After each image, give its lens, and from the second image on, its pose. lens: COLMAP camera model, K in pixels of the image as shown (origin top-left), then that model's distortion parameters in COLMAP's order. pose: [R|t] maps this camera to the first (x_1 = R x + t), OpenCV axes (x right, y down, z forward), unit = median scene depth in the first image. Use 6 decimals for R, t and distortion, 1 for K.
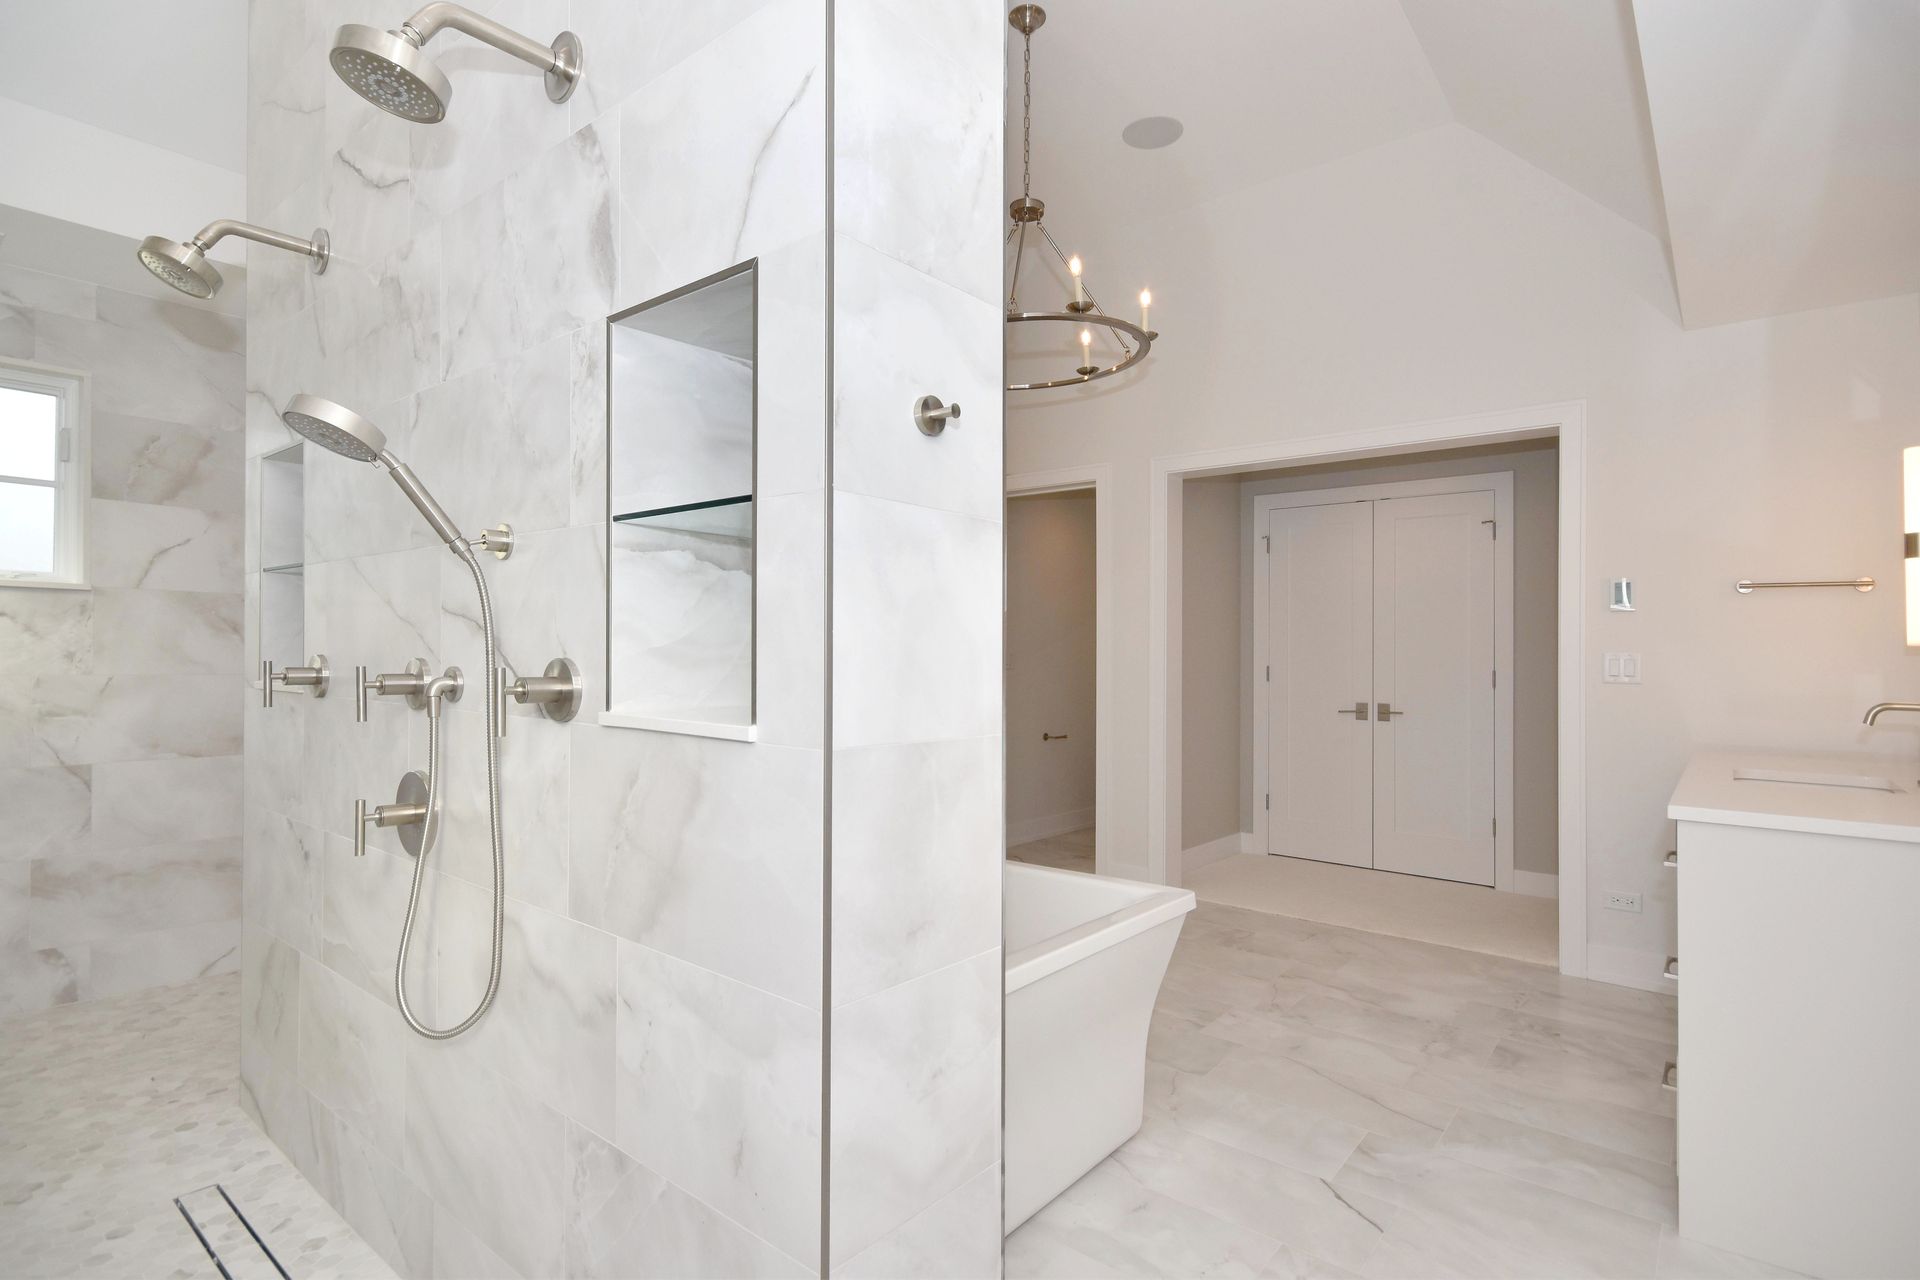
lens RADIAL K [[927.2, 0, 956.6], [0, 927.2, 668.3], [0, 0, 1]] dist [0.028042, -0.015235]
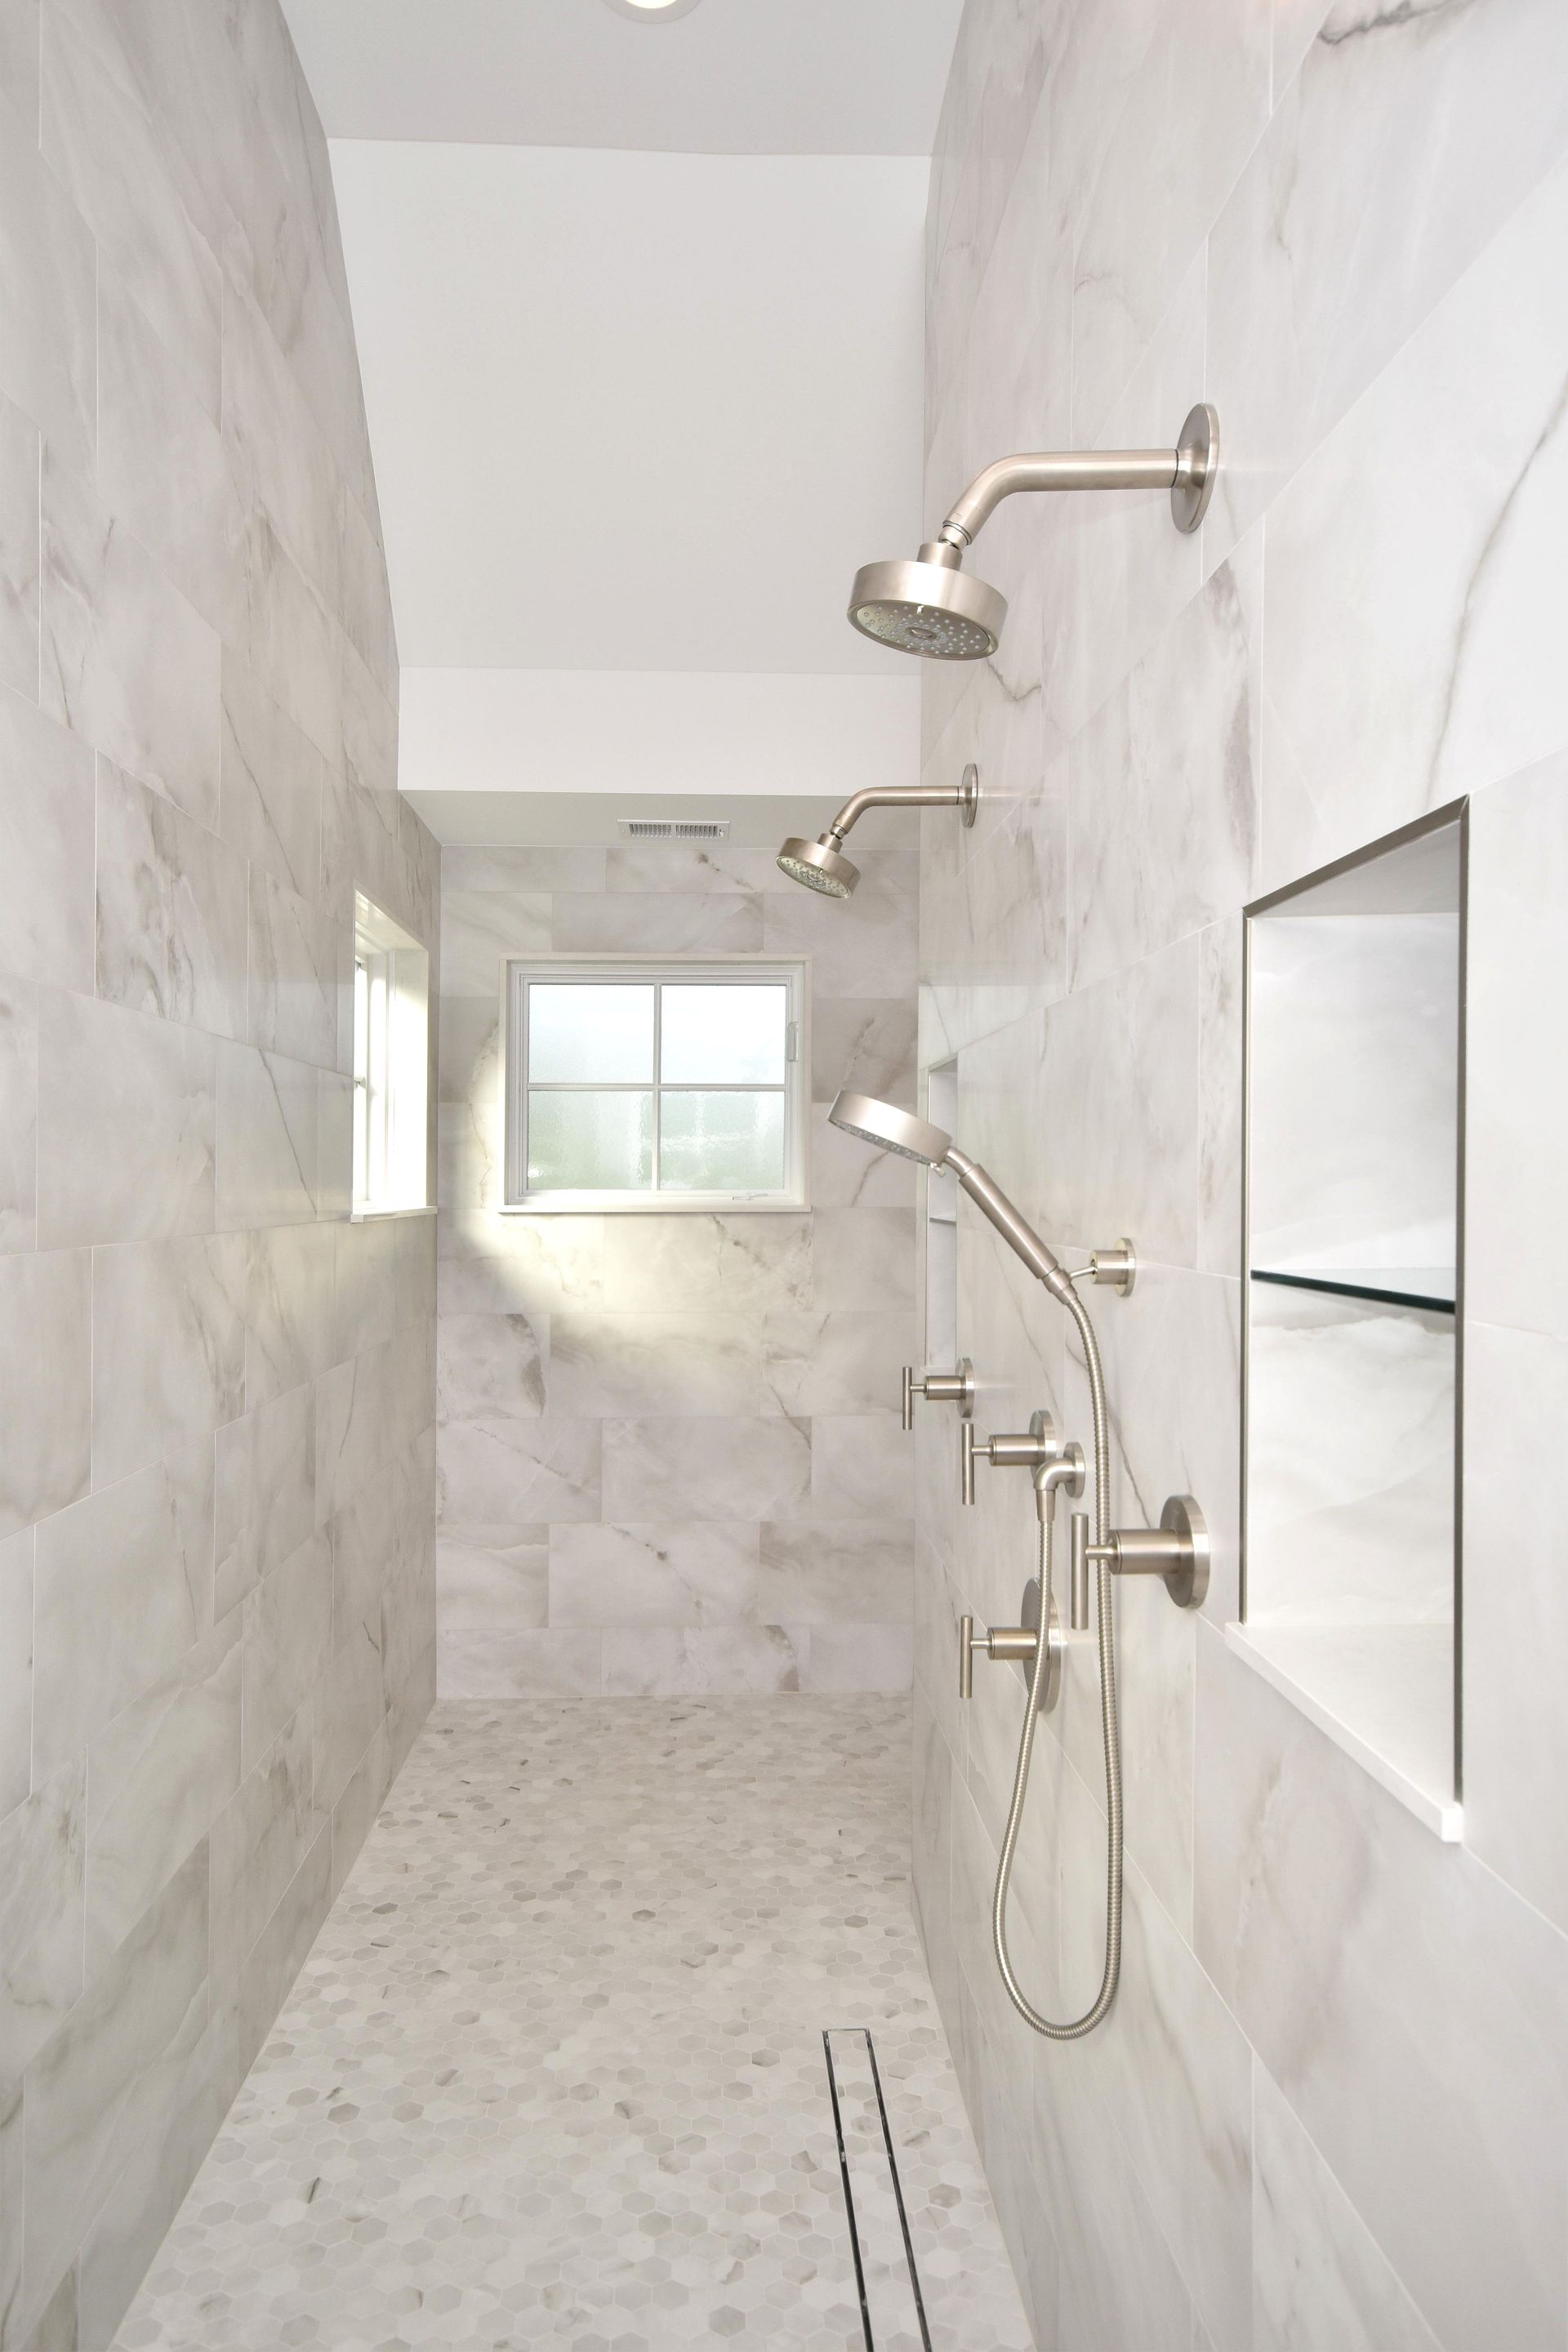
lens RADIAL K [[1453.6, 0, 781.0], [0, 1453.6, 1219.3], [0, 0, 1]] dist [-0.000759, 0.038922]
pose [[0.669321, 0.009026, -0.742919, 0.056342], [-0.001593, 0.999941, 0.010713, -0.142072], [0.742972, -0.005987, 0.669296, 0.158787]]
